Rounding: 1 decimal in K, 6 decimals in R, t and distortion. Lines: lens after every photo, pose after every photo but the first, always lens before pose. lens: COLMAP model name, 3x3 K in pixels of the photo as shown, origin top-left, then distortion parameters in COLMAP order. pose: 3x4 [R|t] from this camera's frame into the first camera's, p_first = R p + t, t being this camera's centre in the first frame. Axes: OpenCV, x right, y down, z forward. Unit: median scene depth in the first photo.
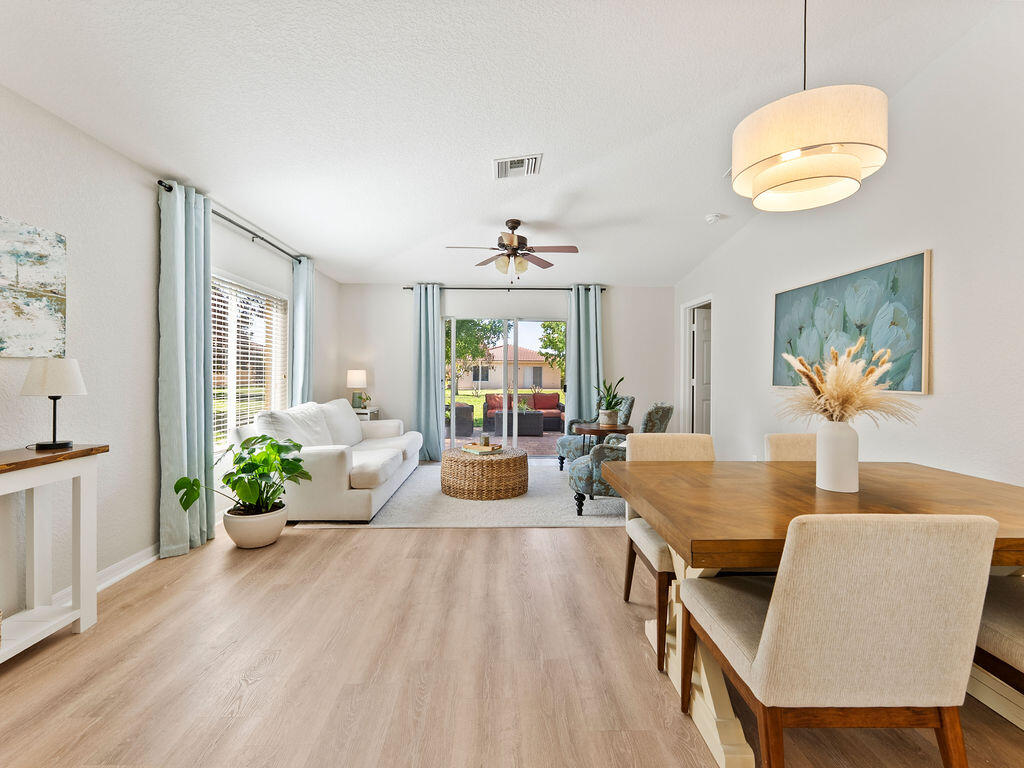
lens RADIAL K [[464.1, 0, 511.4], [0, 464.1, 373.4], [0, 0, 1]] dist [-0.001995, -0.000922]
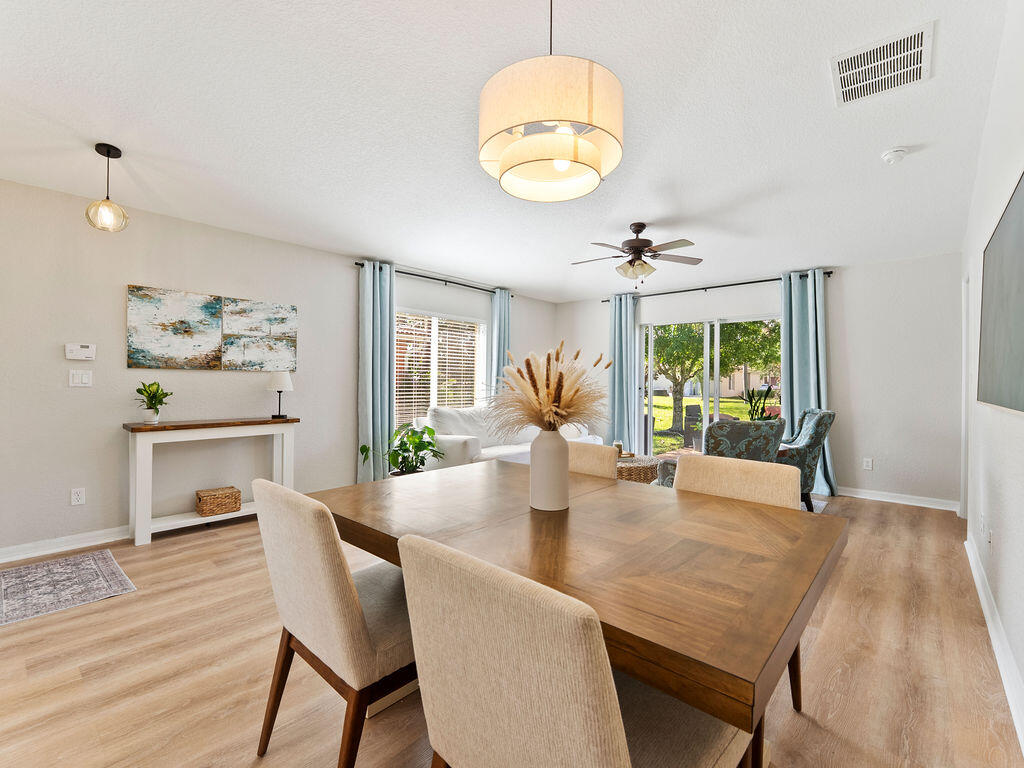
lens RADIAL K [[464.1, 0, 515.7], [0, 464.1, 381.8], [0, 0, 1]] dist [-0.001995, -0.000922]
pose [[0.731814, 0.002586, -0.681500, 0.577694], [-0.004100, 0.999991, -0.000608, 0.004331], [0.681493, 0.003239, 0.731818, 0.138689]]
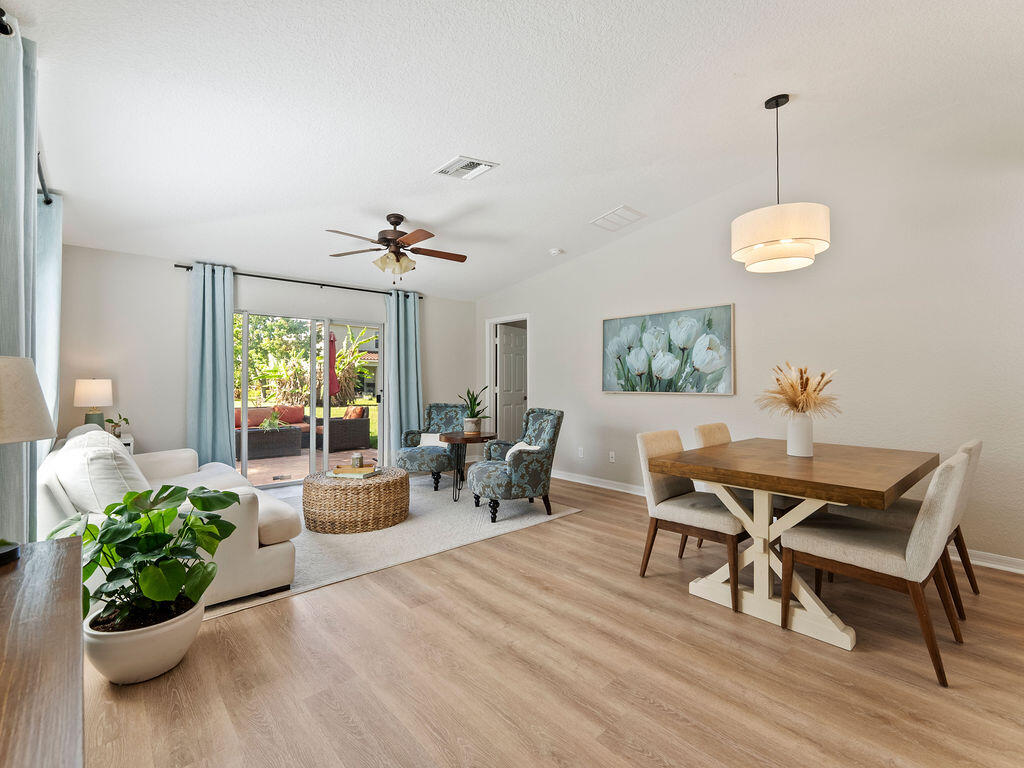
lens RADIAL K [[464.1, 0, 514.5], [0, 464.1, 370.5], [0, 0, 1]] dist [-0.001995, -0.000922]
pose [[0.765618, 0.010366, 0.643212, -0.481238], [0.004752, 0.999752, -0.021768, -0.004093], [-0.643278, 0.019723, 0.765378, 0.188903]]
